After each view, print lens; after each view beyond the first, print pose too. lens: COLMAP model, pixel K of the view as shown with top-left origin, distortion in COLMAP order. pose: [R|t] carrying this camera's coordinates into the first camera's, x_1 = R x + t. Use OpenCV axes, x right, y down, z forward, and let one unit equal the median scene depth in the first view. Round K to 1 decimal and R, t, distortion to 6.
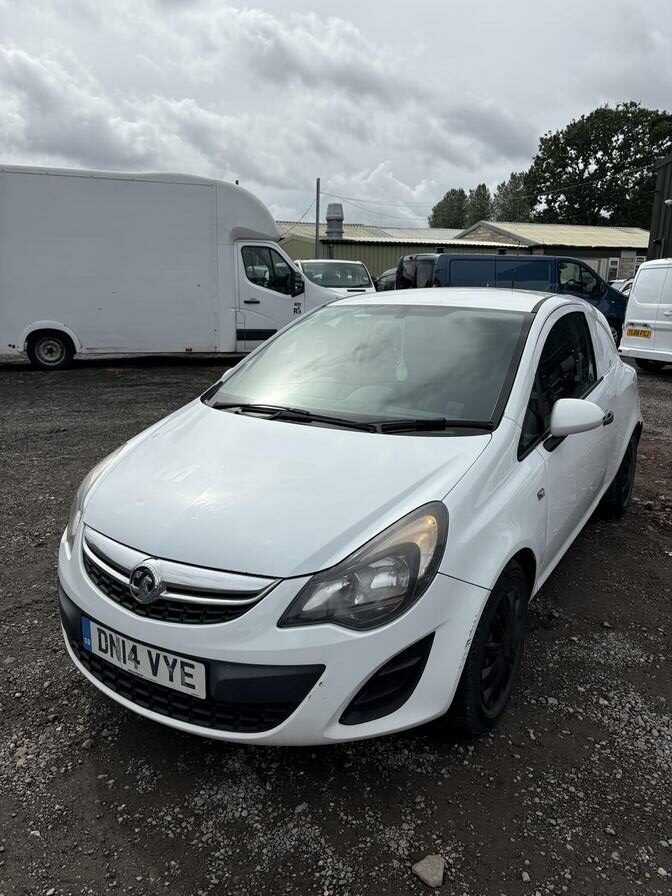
lens RADIAL K [[690.4, 0, 339.0], [0, 690.4, 442.7], [0, 0, 1]] dist [0.027568, -0.026980]
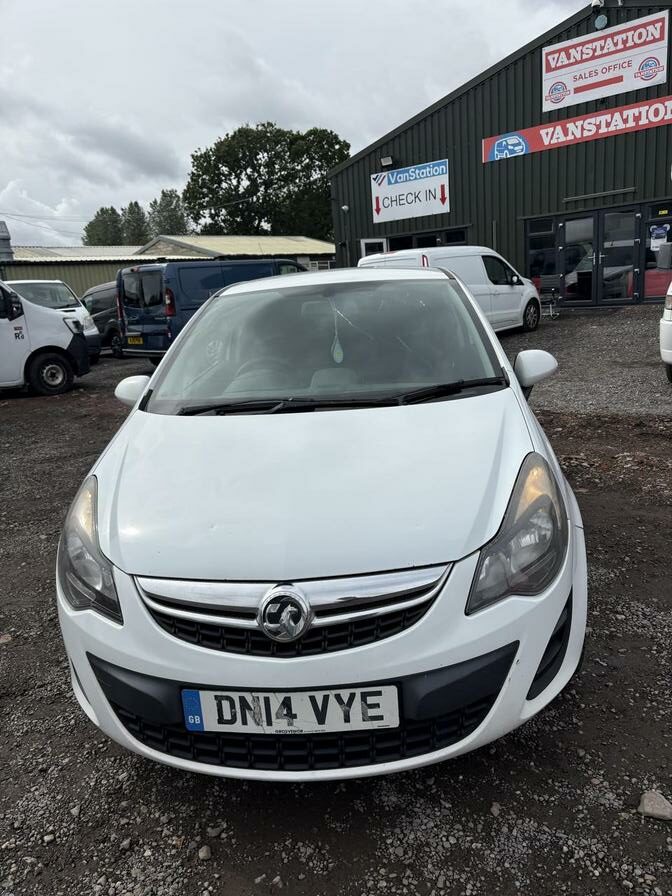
lens RADIAL K [[690.4, 0, 332.7], [0, 690.4, 451.4], [0, 0, 1]] dist [0.027568, -0.026980]
pose [[0.879207, -0.175536, 0.442925, -0.426590], [0.183383, 0.982712, 0.025443, 0.004271], [-0.439734, 0.058855, 0.896198, 0.193011]]
